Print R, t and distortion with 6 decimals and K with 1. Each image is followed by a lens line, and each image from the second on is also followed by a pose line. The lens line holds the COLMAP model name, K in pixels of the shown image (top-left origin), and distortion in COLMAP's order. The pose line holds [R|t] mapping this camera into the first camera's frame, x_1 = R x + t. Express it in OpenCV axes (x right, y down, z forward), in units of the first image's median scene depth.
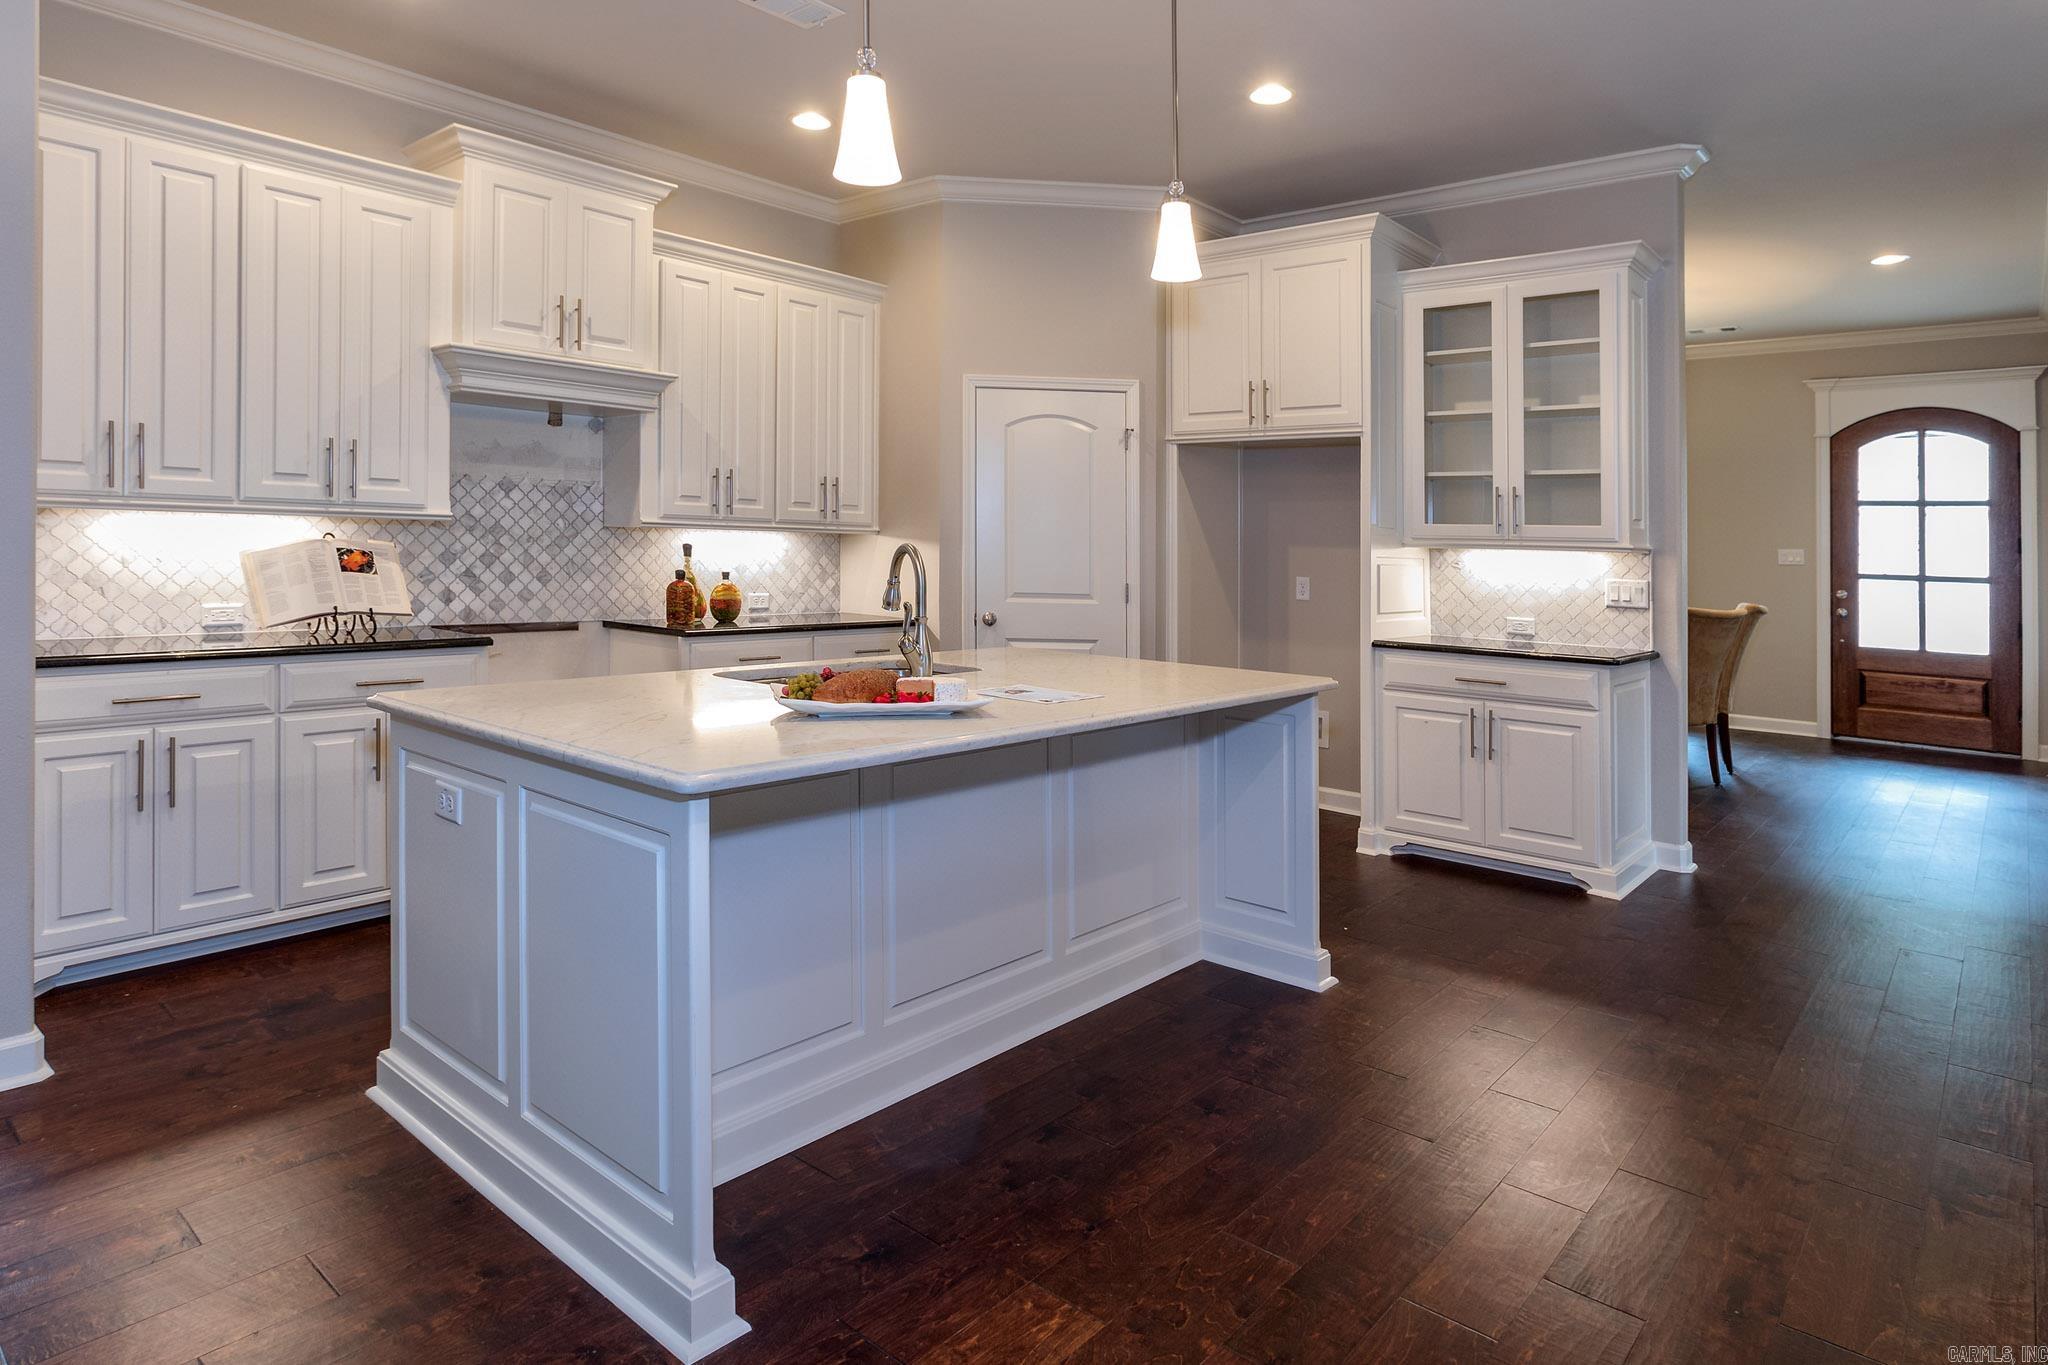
lens RADIAL K [[996.0, 0, 1073.1], [0, 996.0, 553.8], [0, 0, 1]] dist [-0.033980, 0.004479]
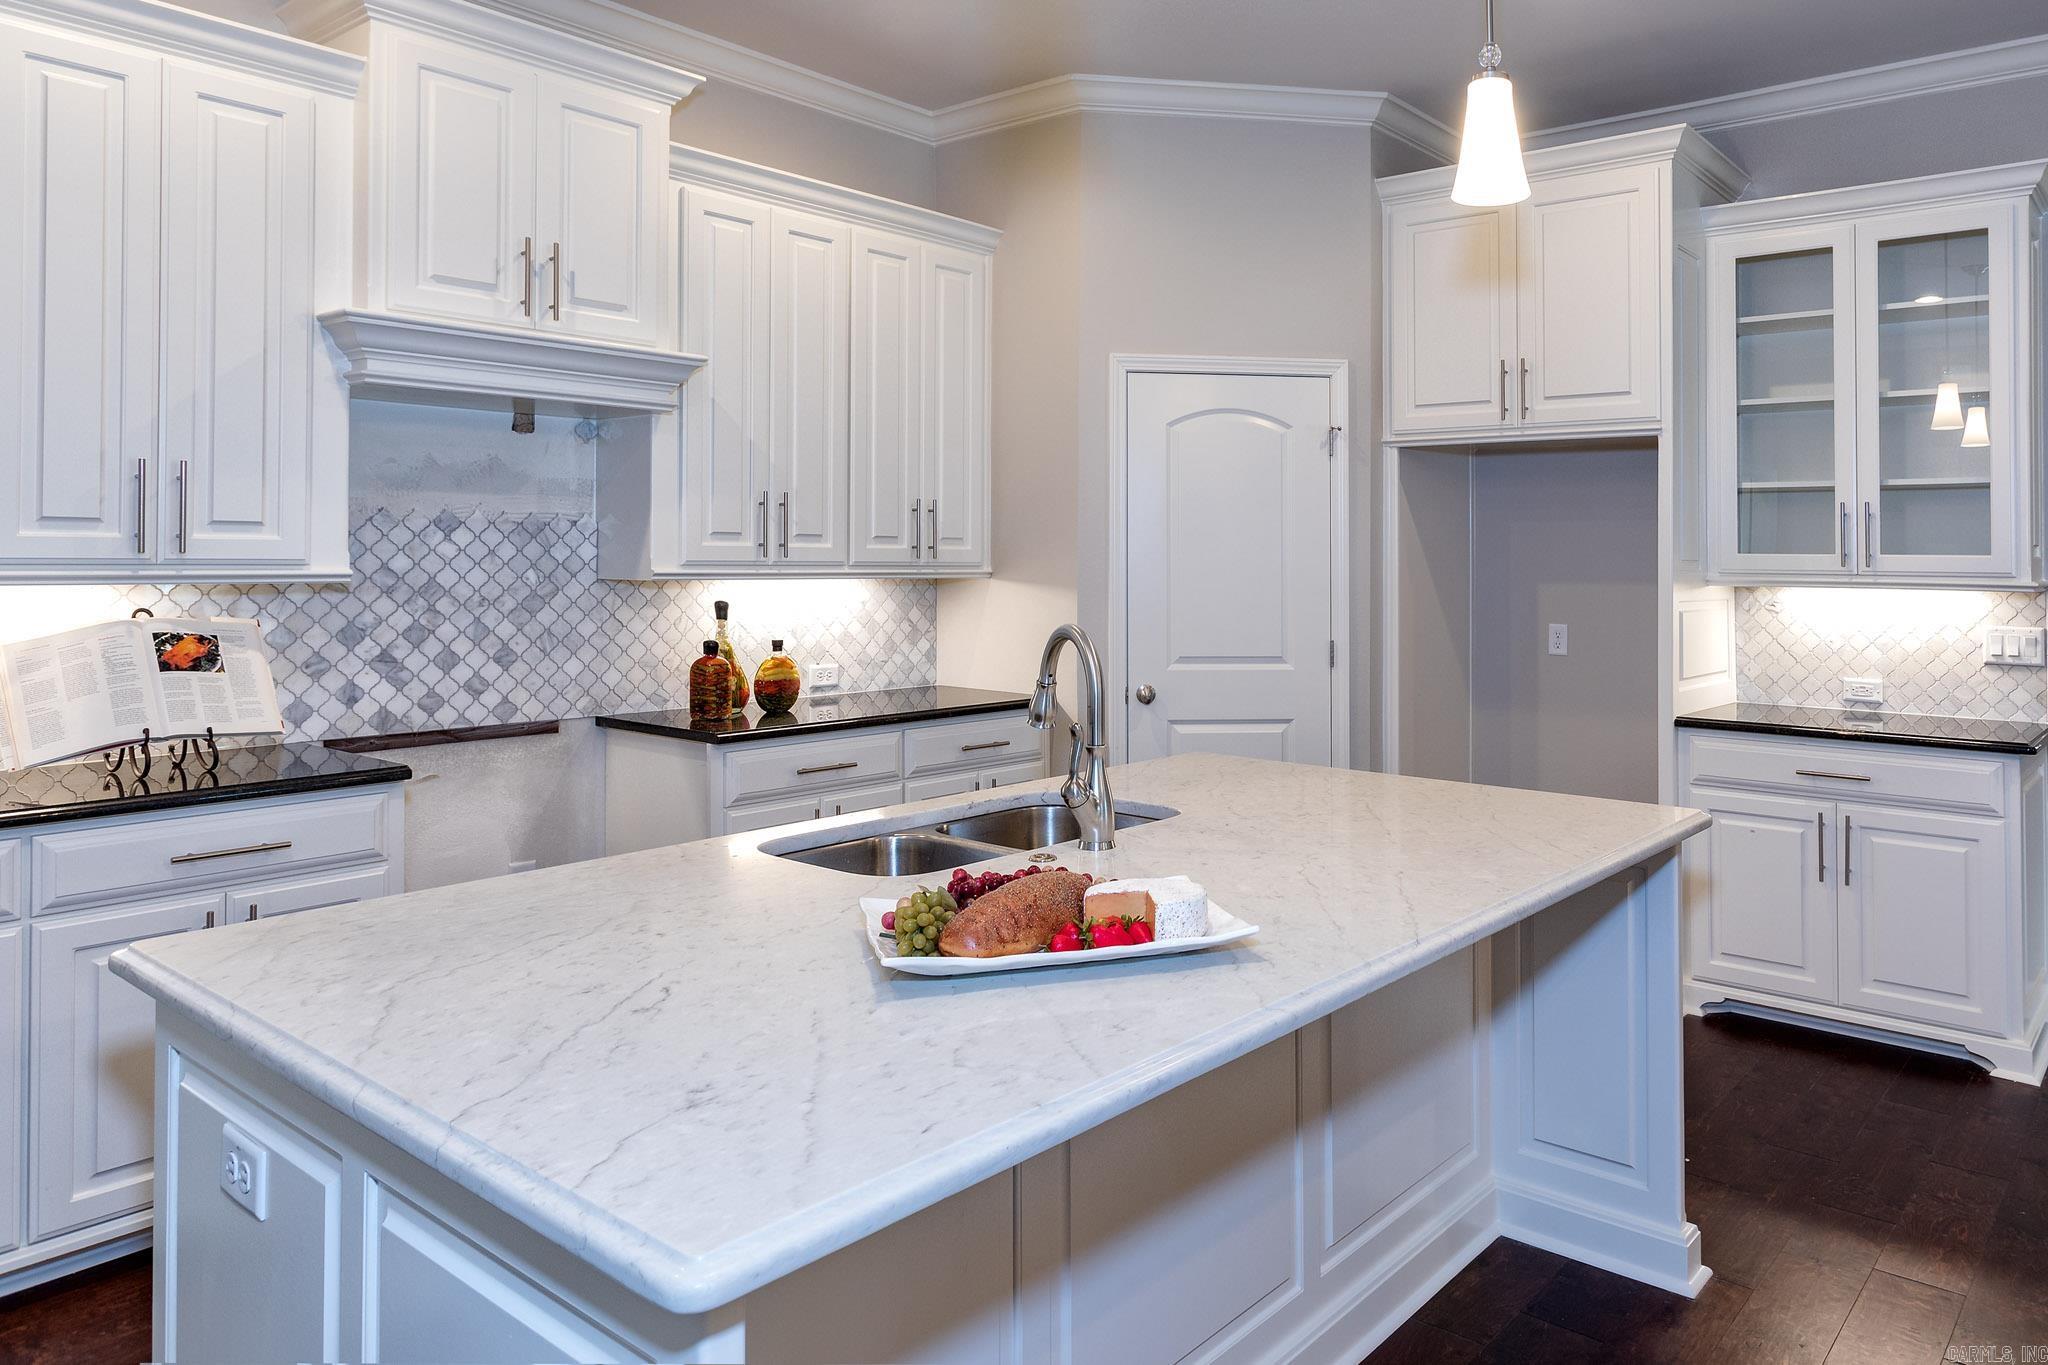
lens RADIAL K [[1201.3, 0, 1201.5], [0, 1201.3, 541.1], [0, 0, 1]] dist [-0.013282, -0.003319]
pose [[0.999950, -0.008862, 0.004584, -0.058529], [0.008975, 0.999641, -0.025259, -0.027606], [-0.004358, 0.025299, 0.999670, 0.163705]]
